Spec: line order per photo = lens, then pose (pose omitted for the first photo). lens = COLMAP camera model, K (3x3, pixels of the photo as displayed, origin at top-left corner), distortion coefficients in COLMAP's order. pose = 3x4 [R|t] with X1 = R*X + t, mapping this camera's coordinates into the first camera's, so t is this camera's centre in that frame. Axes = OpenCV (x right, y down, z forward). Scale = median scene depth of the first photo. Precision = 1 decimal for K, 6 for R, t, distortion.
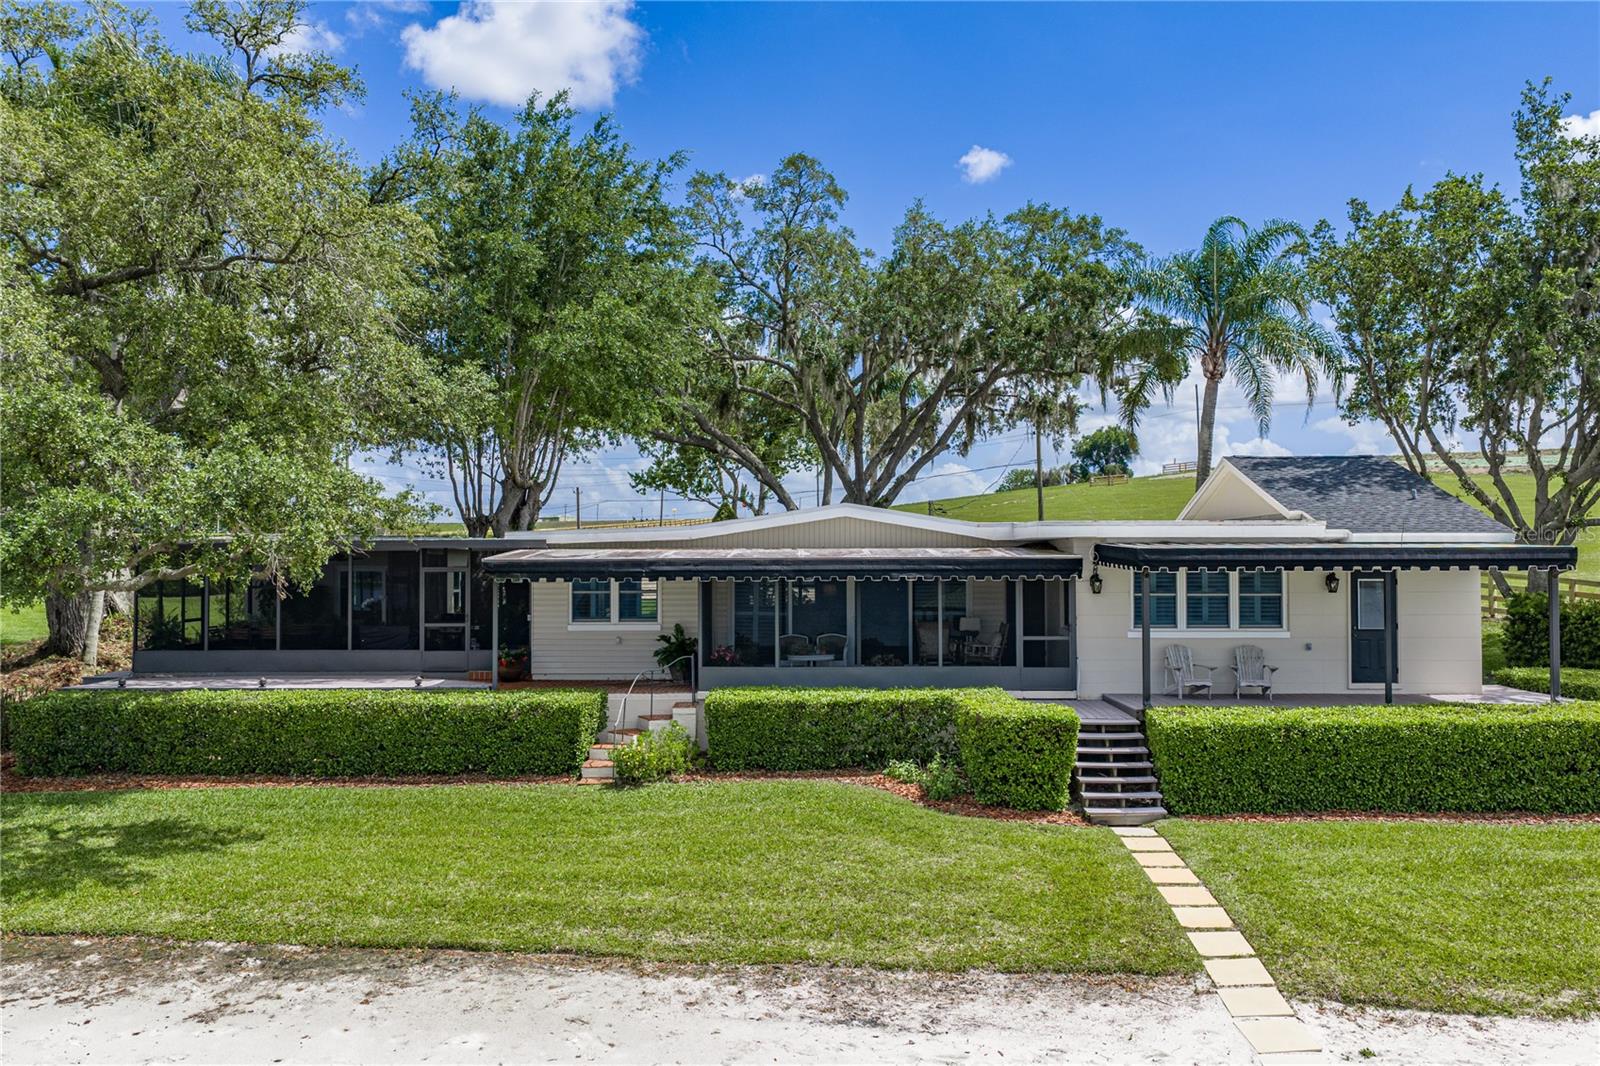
lens RADIAL K [[1274.9, 0, 800.0], [0, 1274.9, 533.0], [0, 0, 1]] dist [-0.001791, 0.002677]
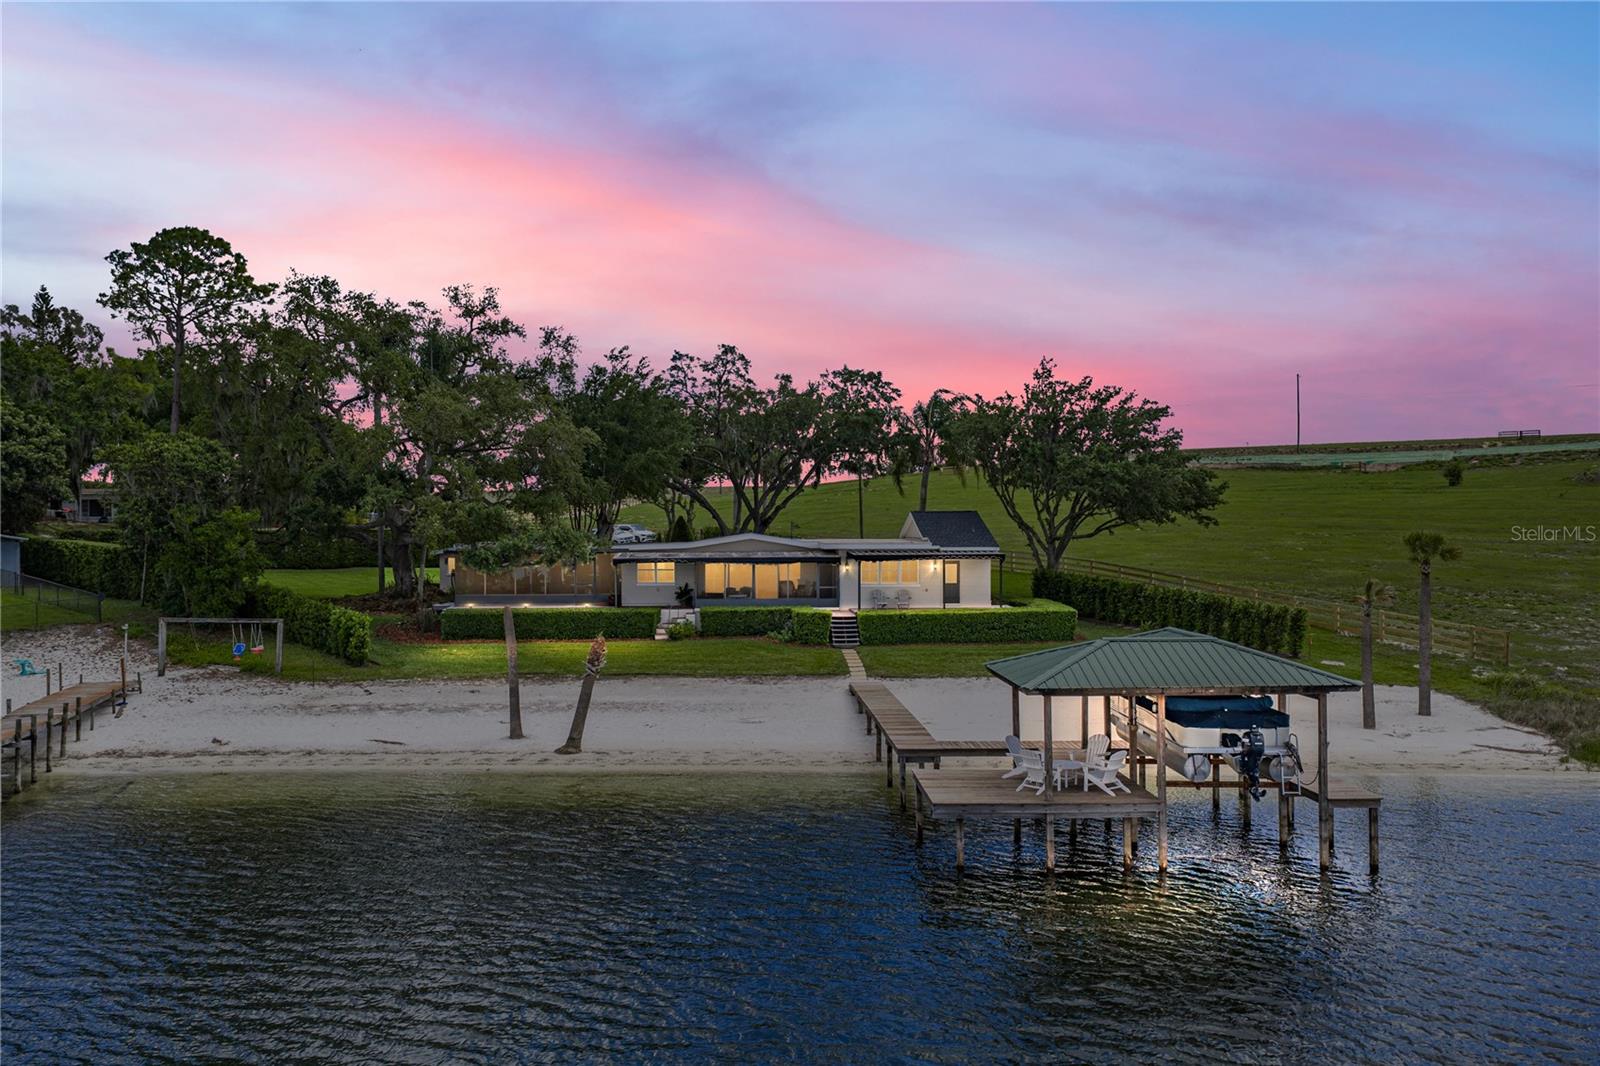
lens RADIAL K [[1274.9, 0, 800.0], [0, 1274.9, 533.0], [0, 0, 1]] dist [-0.001791, 0.002677]
pose [[0.996531, 0.003747, 0.083142, -0.087676], [-0.005872, 0.999662, 0.025330, -0.101368], [-0.083019, -0.025730, 0.996216, -1.681329]]
